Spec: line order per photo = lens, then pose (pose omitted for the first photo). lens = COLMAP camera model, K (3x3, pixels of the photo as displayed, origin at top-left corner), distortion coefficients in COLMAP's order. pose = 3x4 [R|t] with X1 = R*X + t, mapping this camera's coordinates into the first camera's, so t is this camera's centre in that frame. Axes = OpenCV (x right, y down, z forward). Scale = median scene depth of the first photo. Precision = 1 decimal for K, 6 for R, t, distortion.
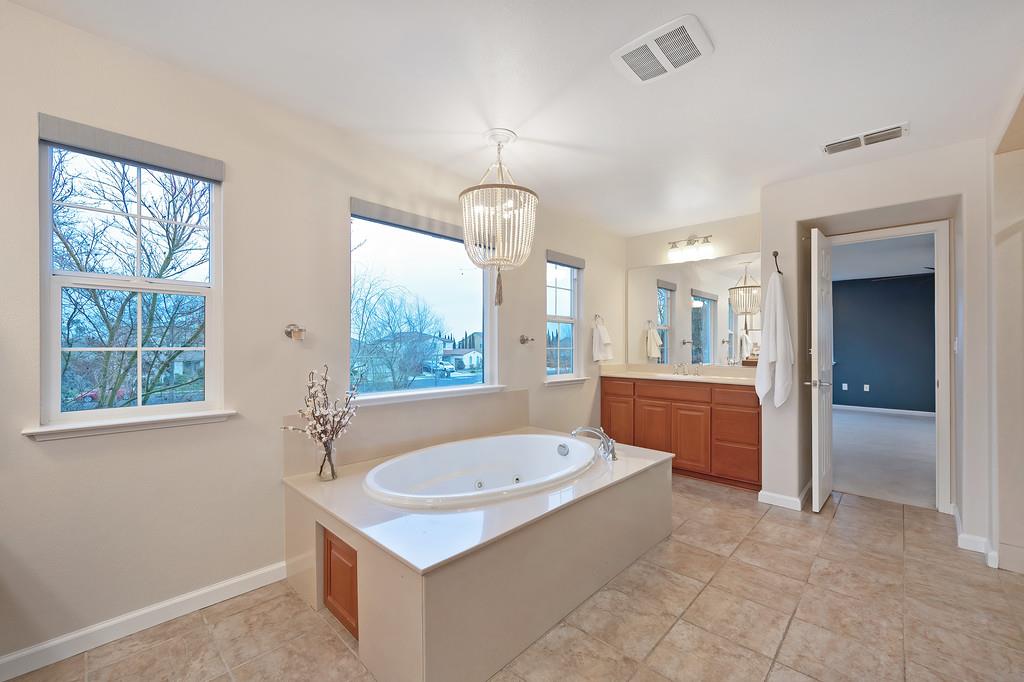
lens RADIAL K [[409.4, 0, 516.2], [0, 409.4, 343.7], [0, 0, 1]] dist [0.001073, 0.000115]
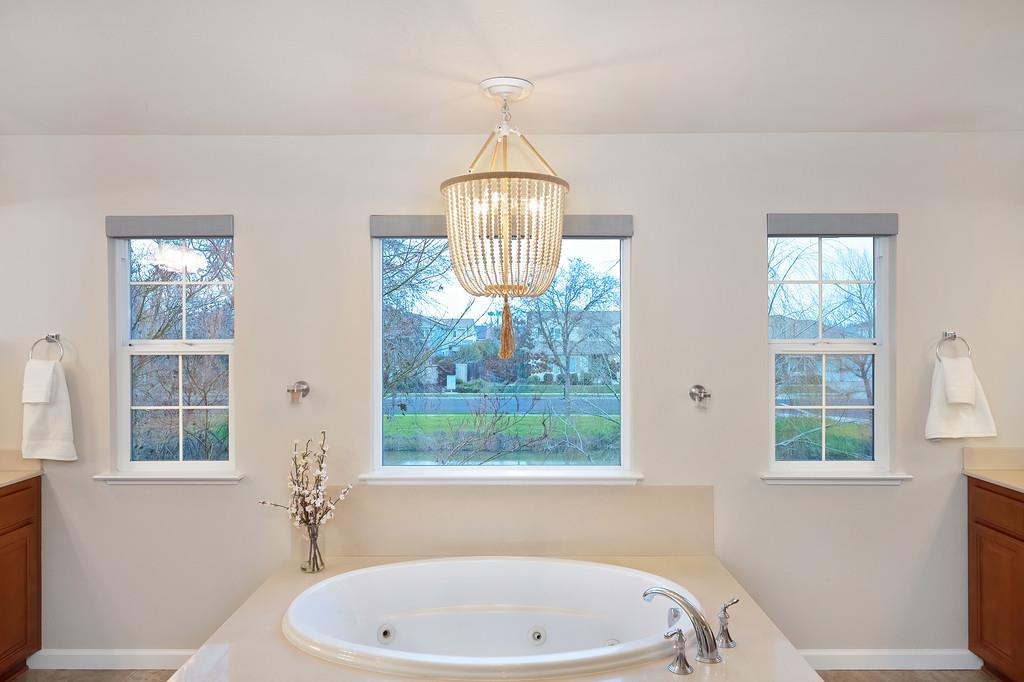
lens RADIAL K [[675.7, 0, 514.5], [0, 675.7, 335.2], [0, 0, 1]] dist [0.006302, 0.004297]
pose [[0.692578, 0.001366, -0.721341, 0.855311], [0.004972, 0.999965, 0.006667, -0.162957], [0.721325, -0.008204, 0.692548, 0.357000]]
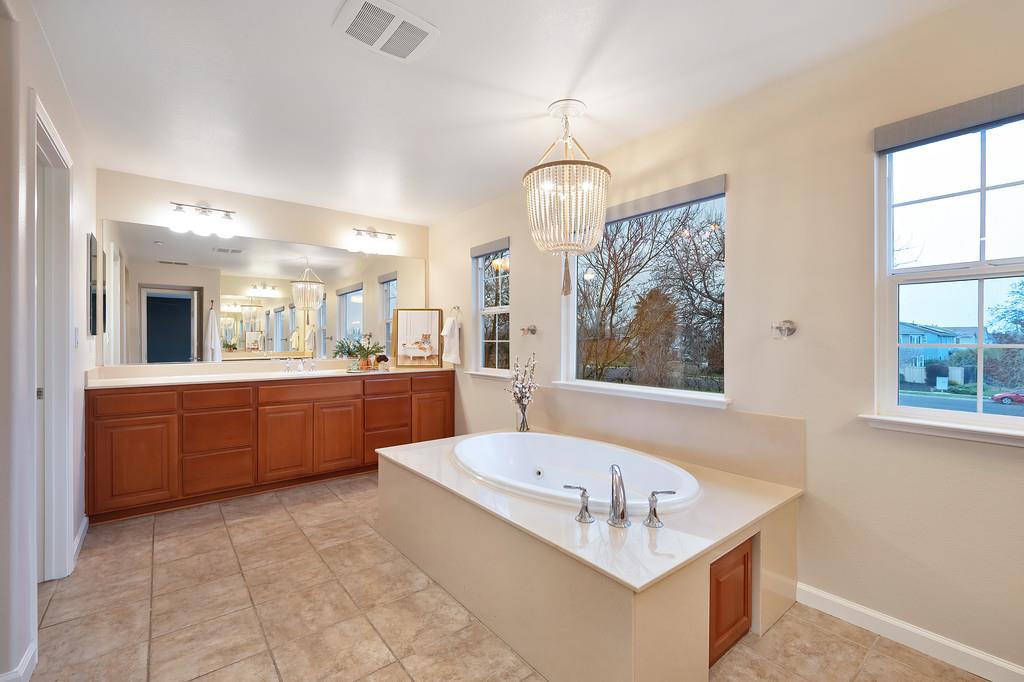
lens RADIAL K [[434.3, 0, 510.2], [0, 434.3, 340.3], [0, 0, 1]] dist [-0.000223, 0.000021]
pose [[-0.131501, 0.000066, -0.991316, 1.133856], [0.002490, 0.999997, -0.000264, 0.009996], [0.991313, -0.002503, -0.131500, 1.218470]]
